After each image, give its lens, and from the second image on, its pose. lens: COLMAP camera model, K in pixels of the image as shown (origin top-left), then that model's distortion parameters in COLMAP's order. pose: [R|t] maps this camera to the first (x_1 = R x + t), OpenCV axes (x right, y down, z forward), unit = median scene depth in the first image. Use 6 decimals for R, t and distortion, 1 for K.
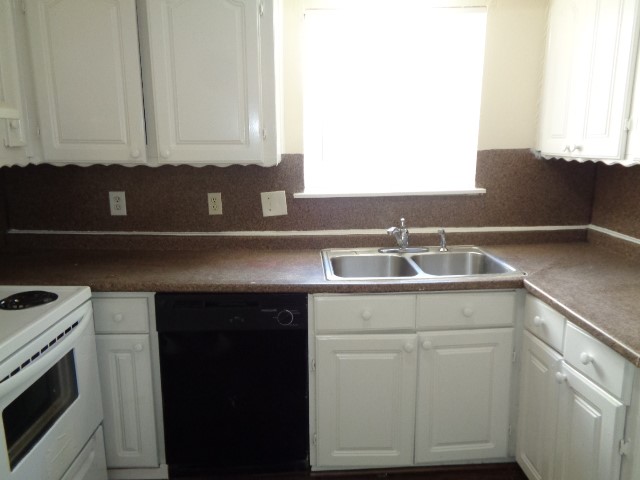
lens RADIAL K [[484.1, 0, 320.0], [0, 484.1, 240.0], [0, 0, 1]] dist [0.004003, -0.002247]
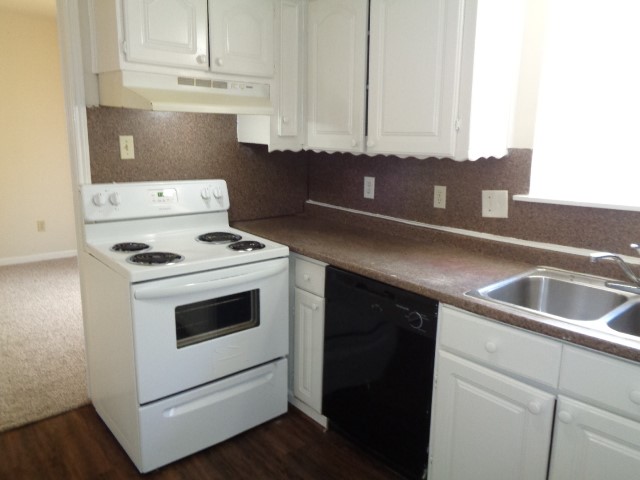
lens RADIAL K [[484.1, 0, 320.0], [0, 484.1, 240.0], [0, 0, 1]] dist [0.004003, -0.002247]
pose [[0.618209, 0.172532, -0.766844, 0.410560], [-0.164378, 0.982418, 0.088517, -0.036665], [0.768633, 0.071330, 0.635700, 0.196936]]
